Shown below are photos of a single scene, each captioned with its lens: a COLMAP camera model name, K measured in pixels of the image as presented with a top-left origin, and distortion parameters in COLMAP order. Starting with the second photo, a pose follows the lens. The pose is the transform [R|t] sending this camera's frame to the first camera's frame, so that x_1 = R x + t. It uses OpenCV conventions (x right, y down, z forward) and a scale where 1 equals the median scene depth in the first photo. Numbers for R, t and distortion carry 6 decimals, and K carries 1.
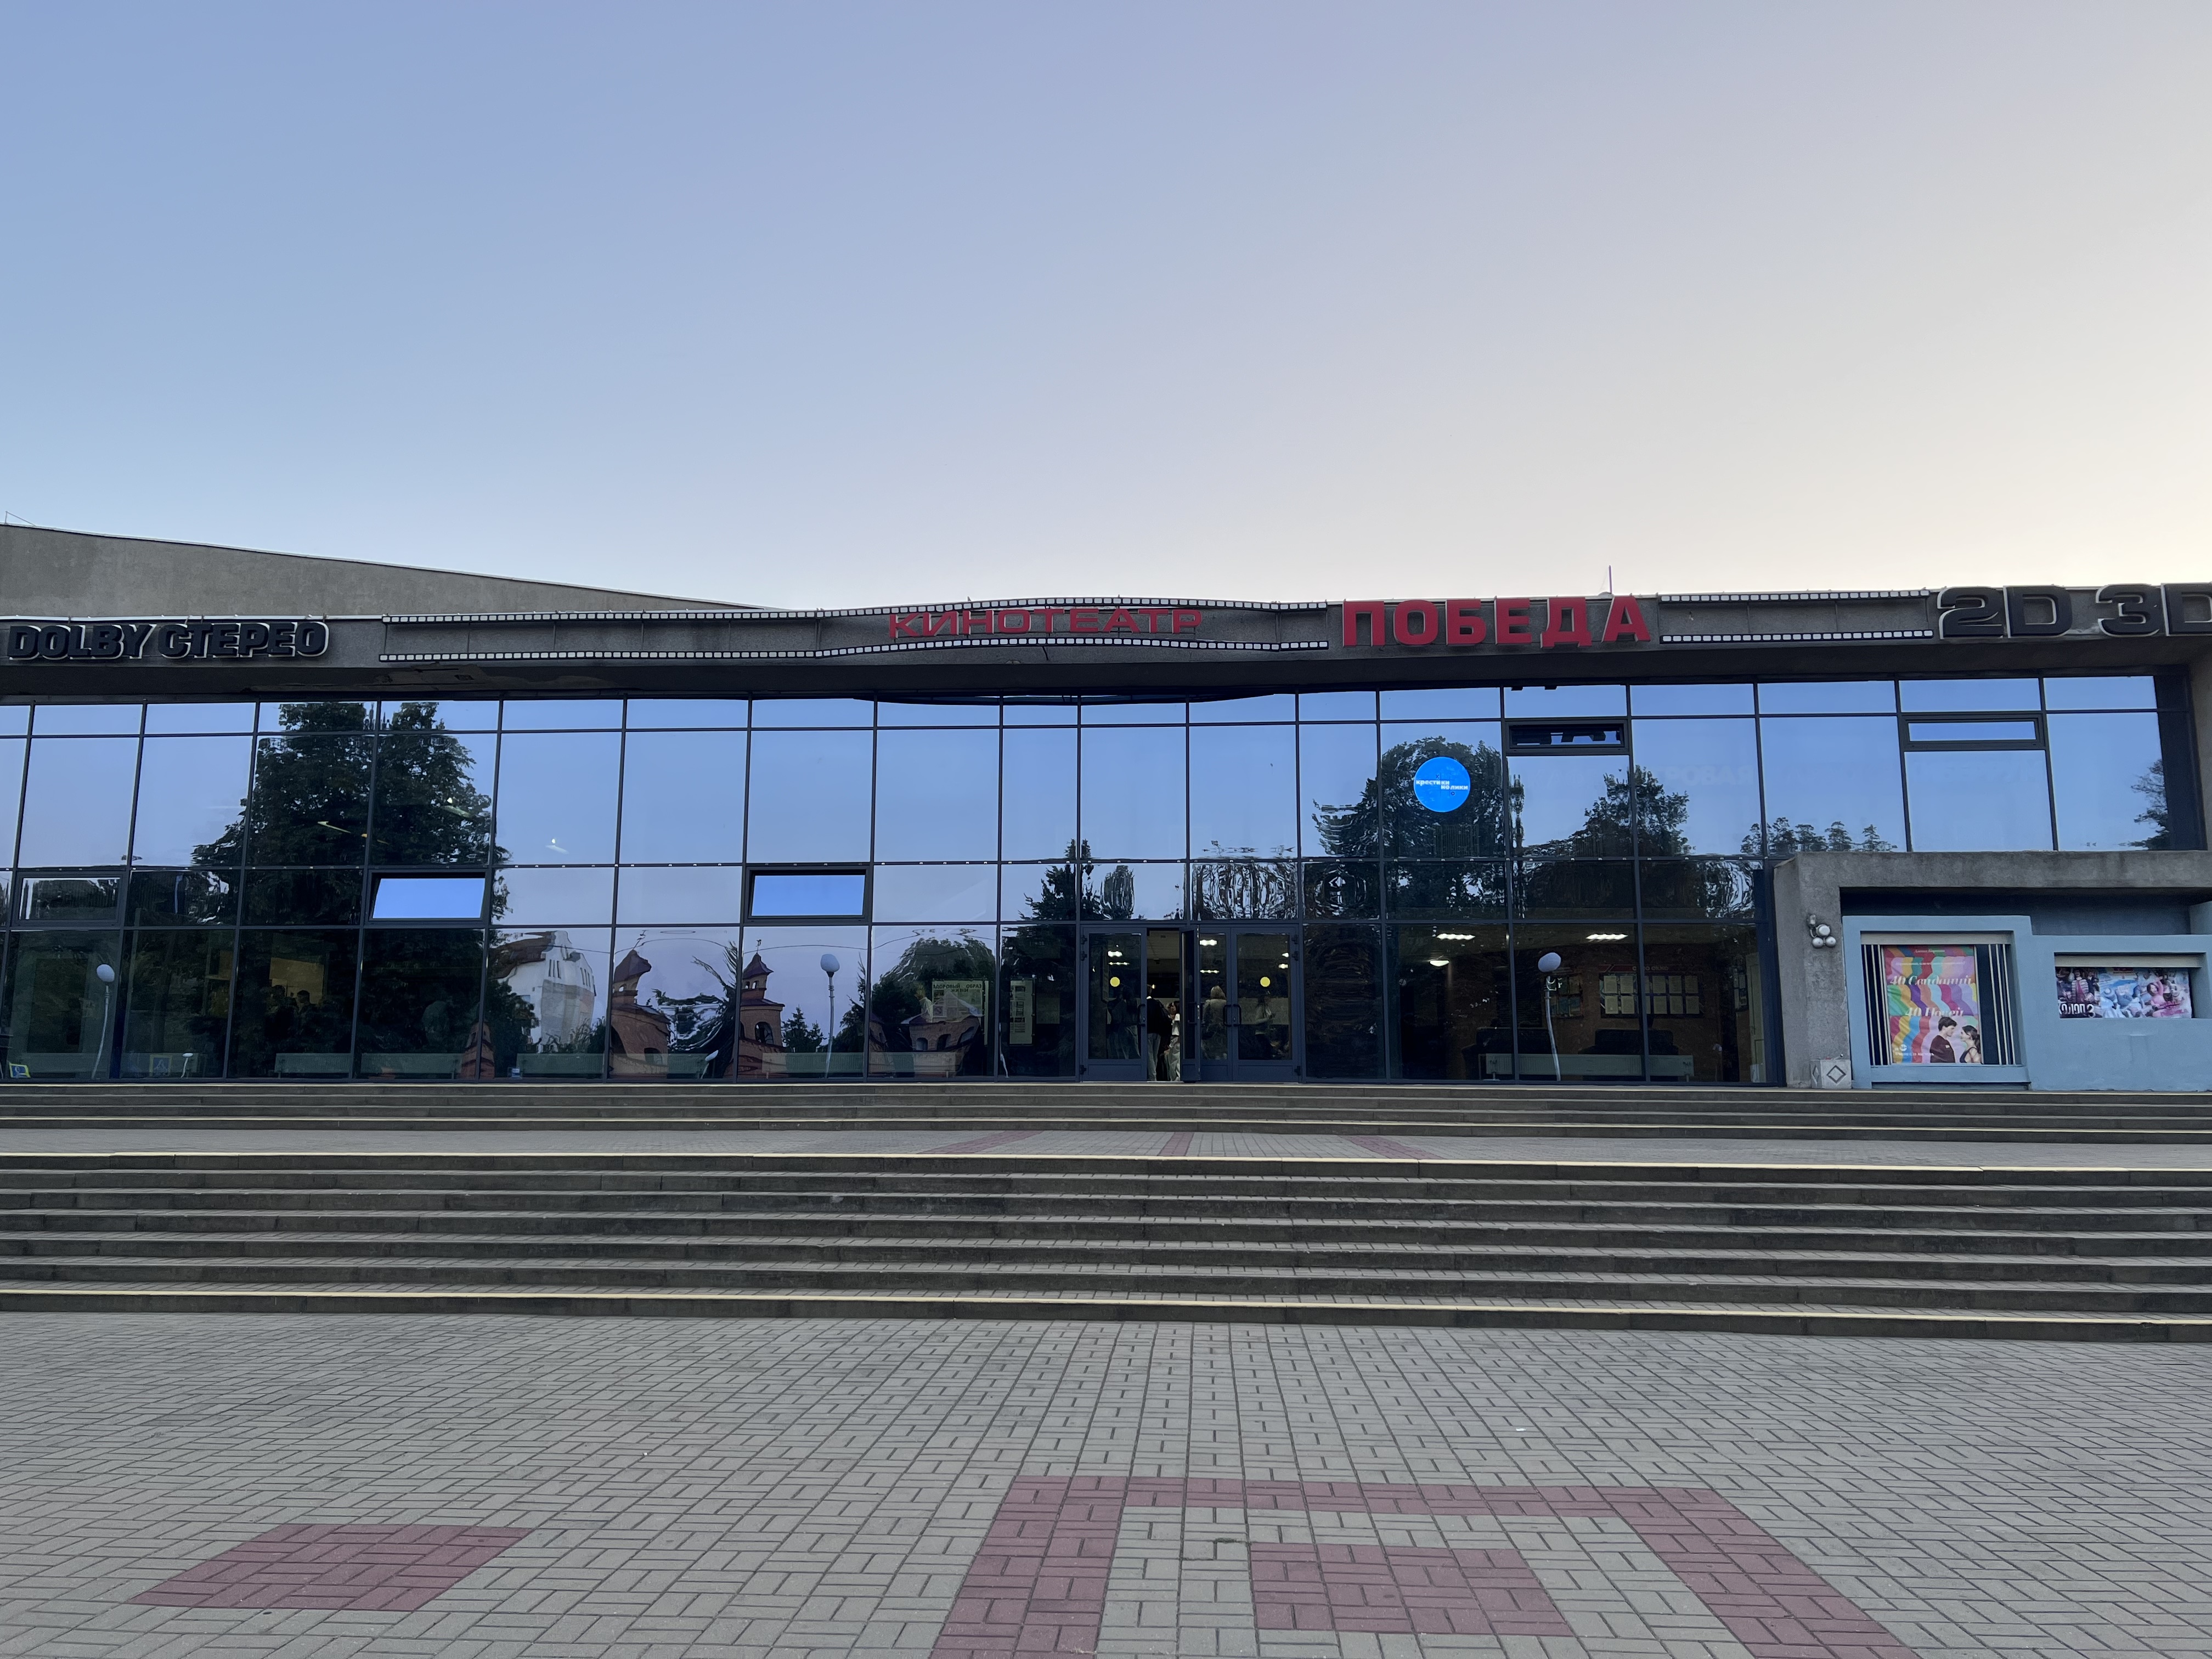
lens RADIAL K [[1632.7, 0, 1112.5], [0, 1632.7, 835.7], [0, 0, 1]] dist [0.081846, -0.039063]
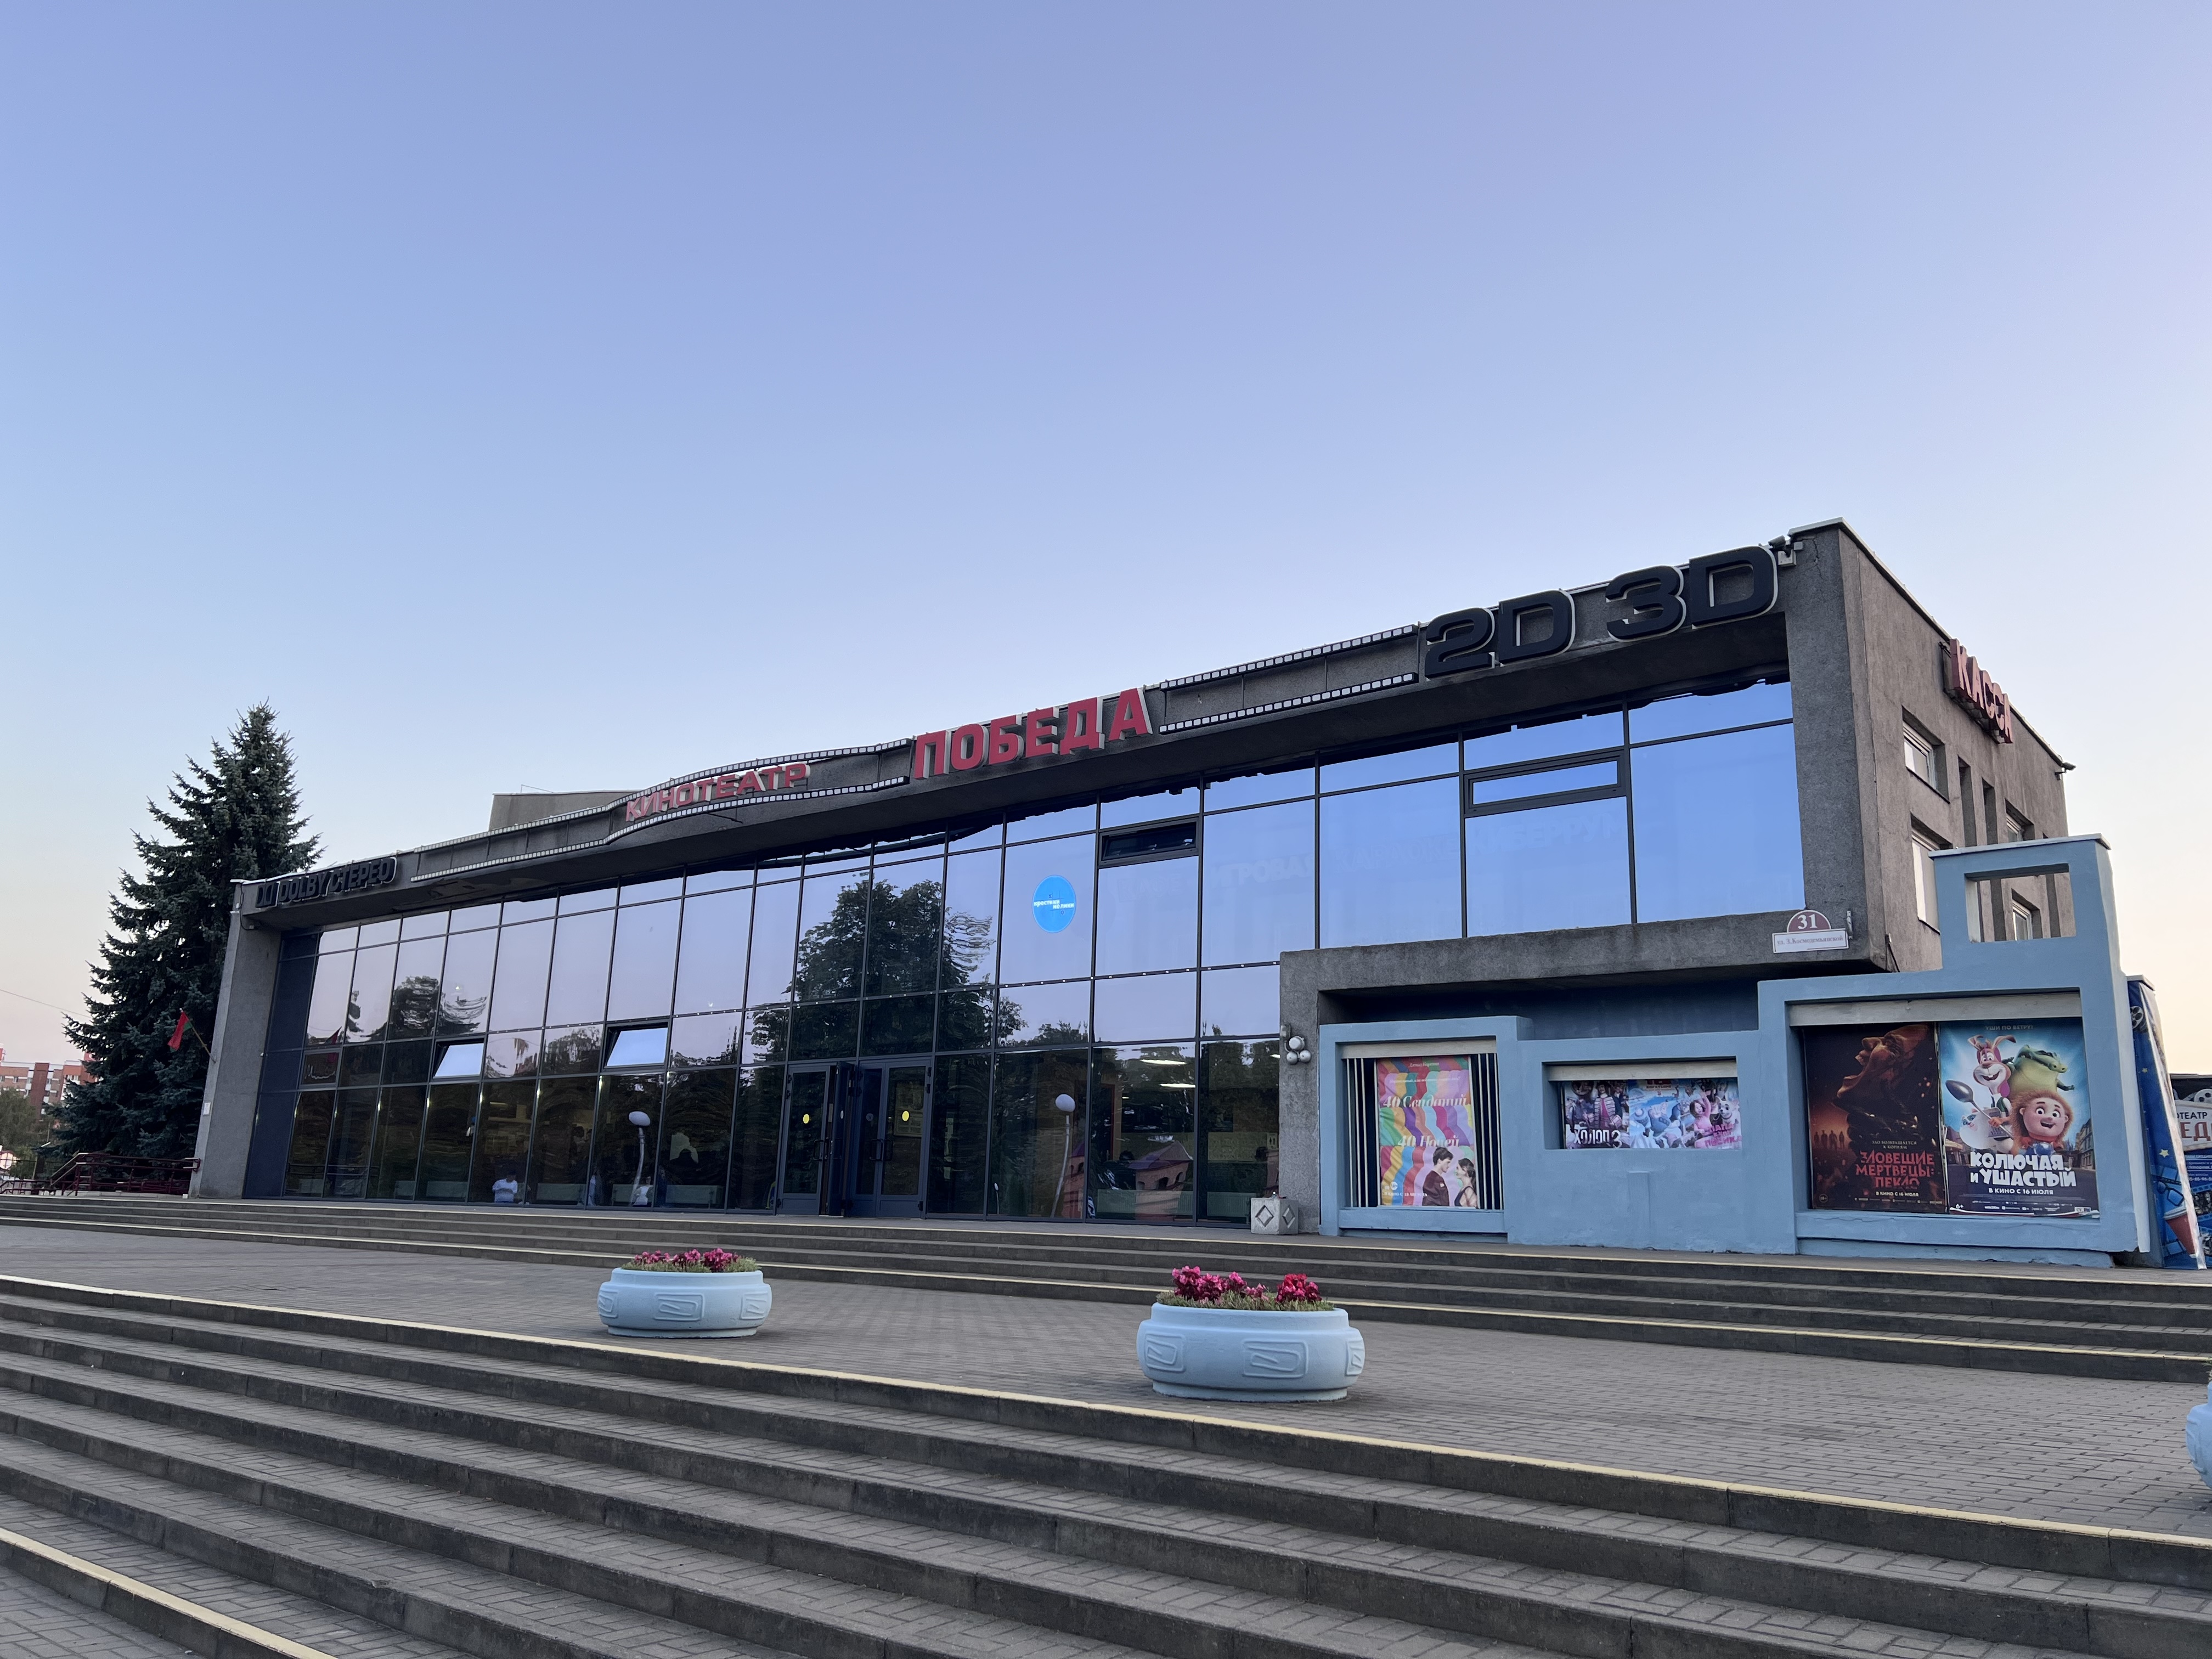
lens RADIAL K [[1632.7, 0, 1104.4], [0, 1632.7, 837.5], [0, 0, 1]] dist [0.081846, -0.039063]
pose [[0.809573, -0.109635, -0.576691, 0.839493], [0.058621, 0.992593, -0.106409, 0.035762], [0.584085, 0.052340, 0.810003, 0.259358]]
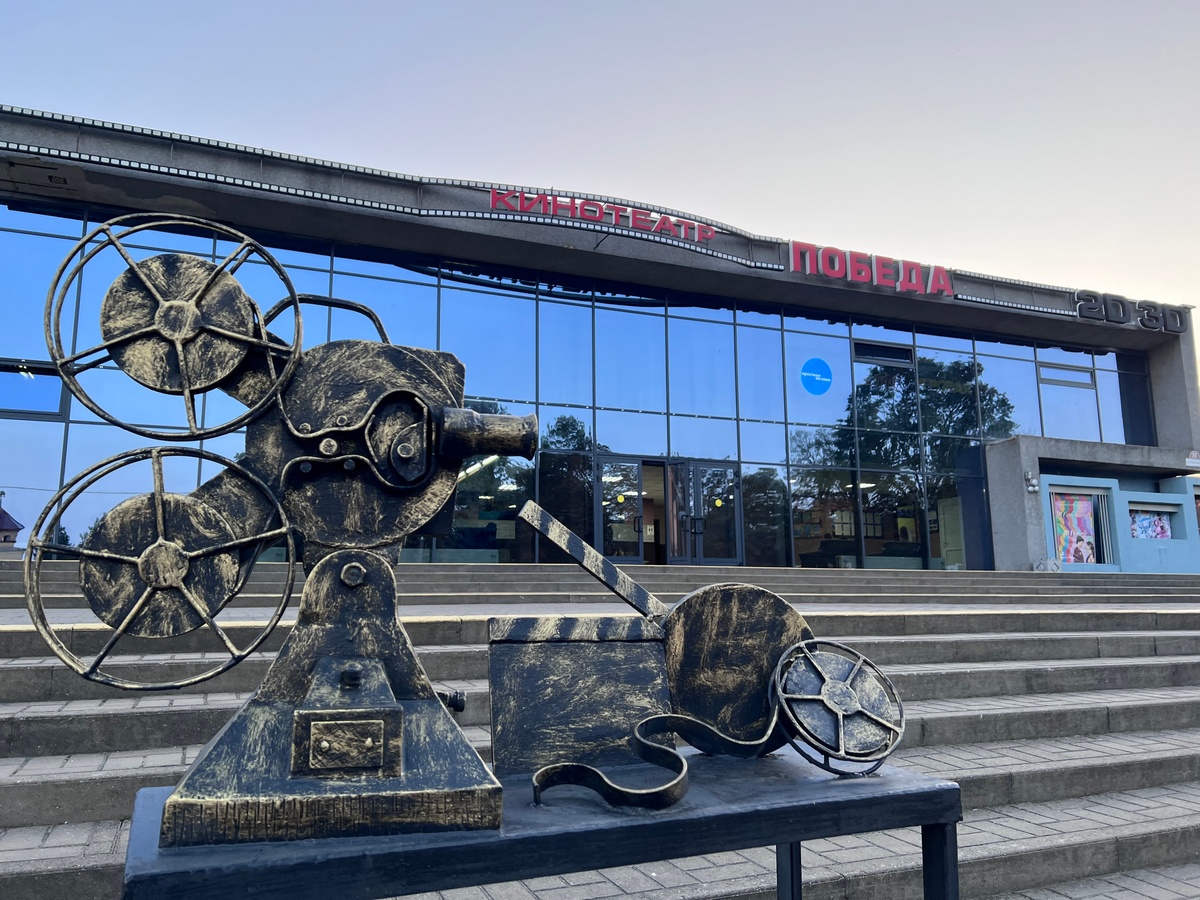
lens RADIAL K [[885.7, 0, 610.4], [0, 885.7, 444.1], [0, 0, 1]] dist [0.081846, -0.039063]
pose [[0.897380, 0.068770, 0.435866, -0.343772], [-0.059981, 0.997623, -0.033911, 0.074772], [-0.437162, 0.004287, 0.899372, 0.373431]]
